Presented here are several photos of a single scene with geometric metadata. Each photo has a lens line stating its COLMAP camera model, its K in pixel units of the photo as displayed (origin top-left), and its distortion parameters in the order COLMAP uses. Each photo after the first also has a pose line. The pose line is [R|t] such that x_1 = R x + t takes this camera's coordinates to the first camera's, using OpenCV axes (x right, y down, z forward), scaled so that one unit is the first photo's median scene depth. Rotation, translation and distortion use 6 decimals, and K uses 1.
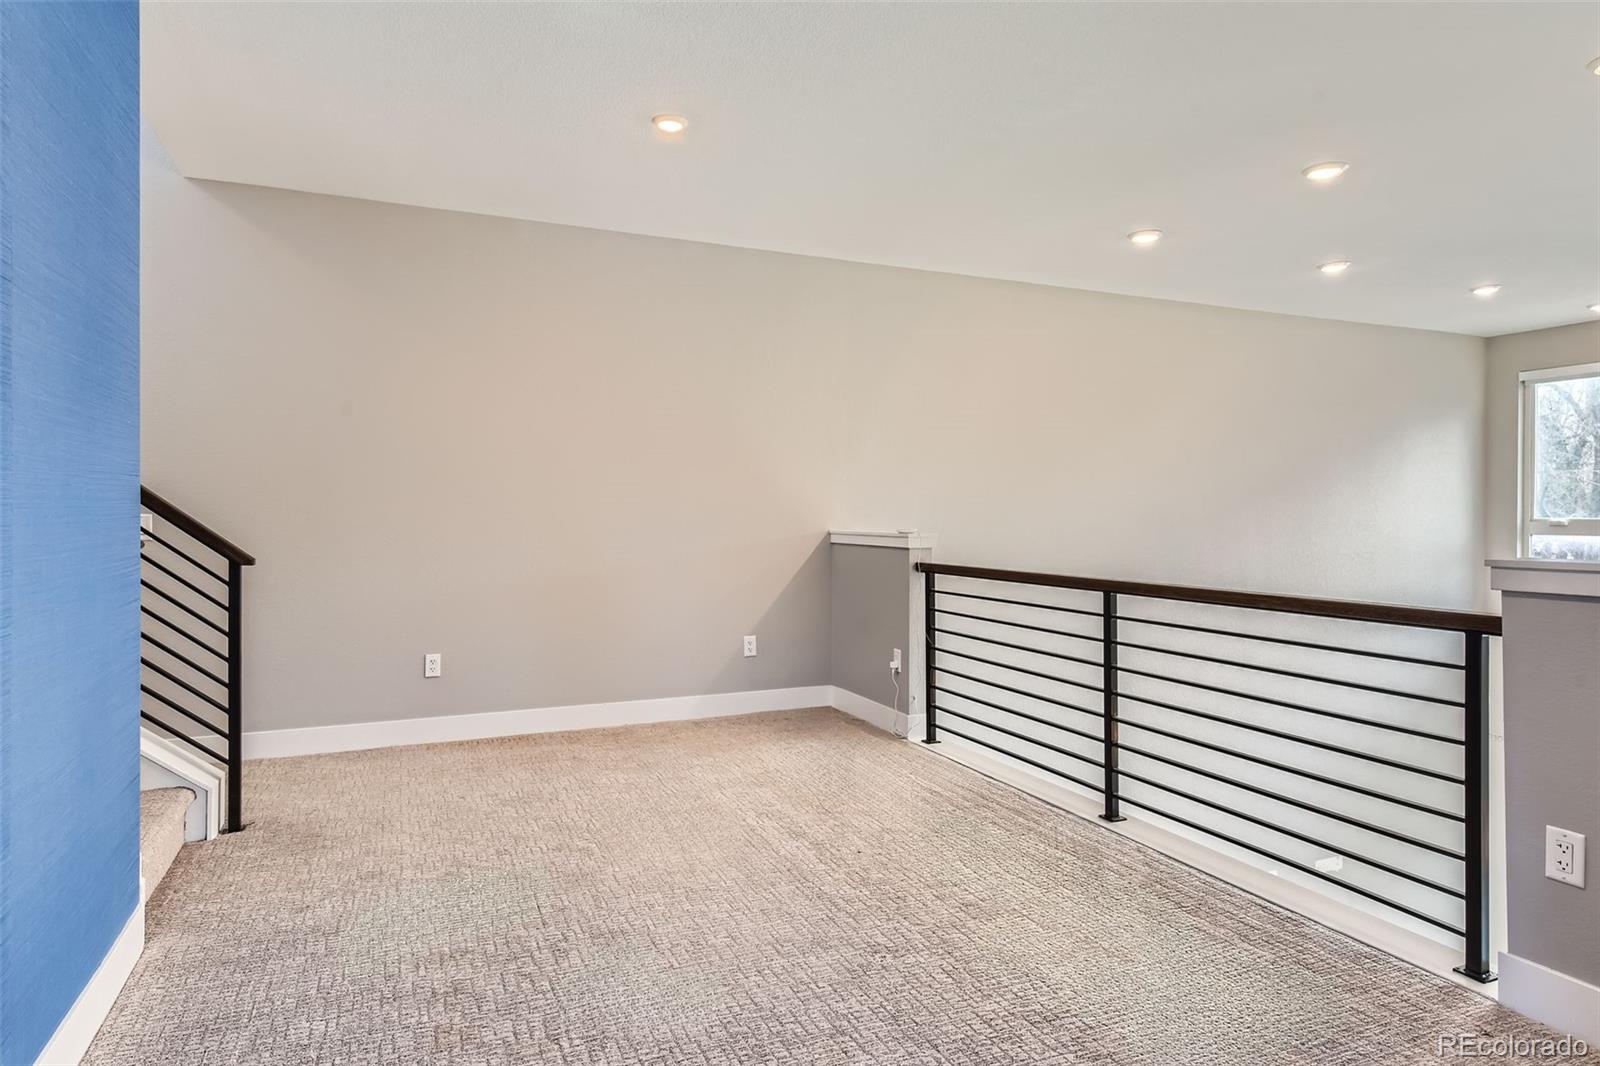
lens RADIAL K [[894.2, 0, 795.9], [0, 894.2, 518.3], [0, 0, 1]] dist [0.030790, 0.000604]
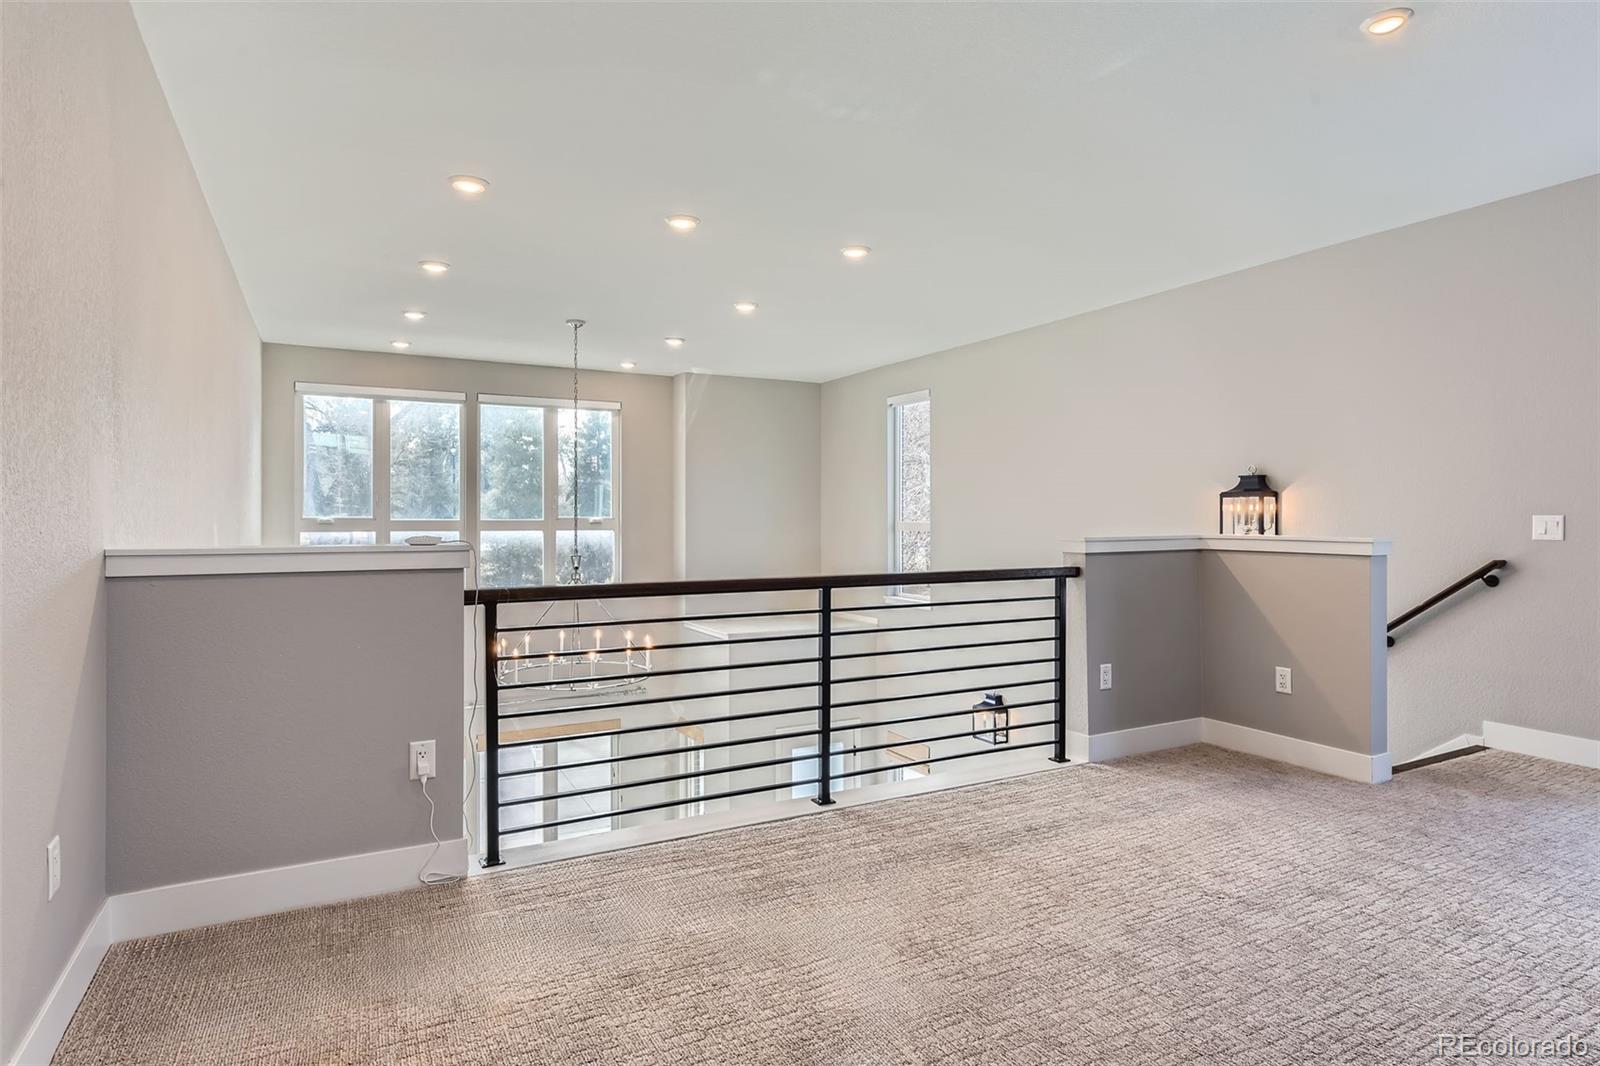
lens RADIAL K [[894.2, 0, 795.9], [0, 894.2, 518.3], [0, 0, 1]] dist [0.030790, 0.000604]
pose [[-0.079765, -0.003740, 0.996807, -0.694620], [0.002461, 0.999989, 0.003948, -0.003600], [-0.996811, 0.002768, -0.079755, 1.118637]]
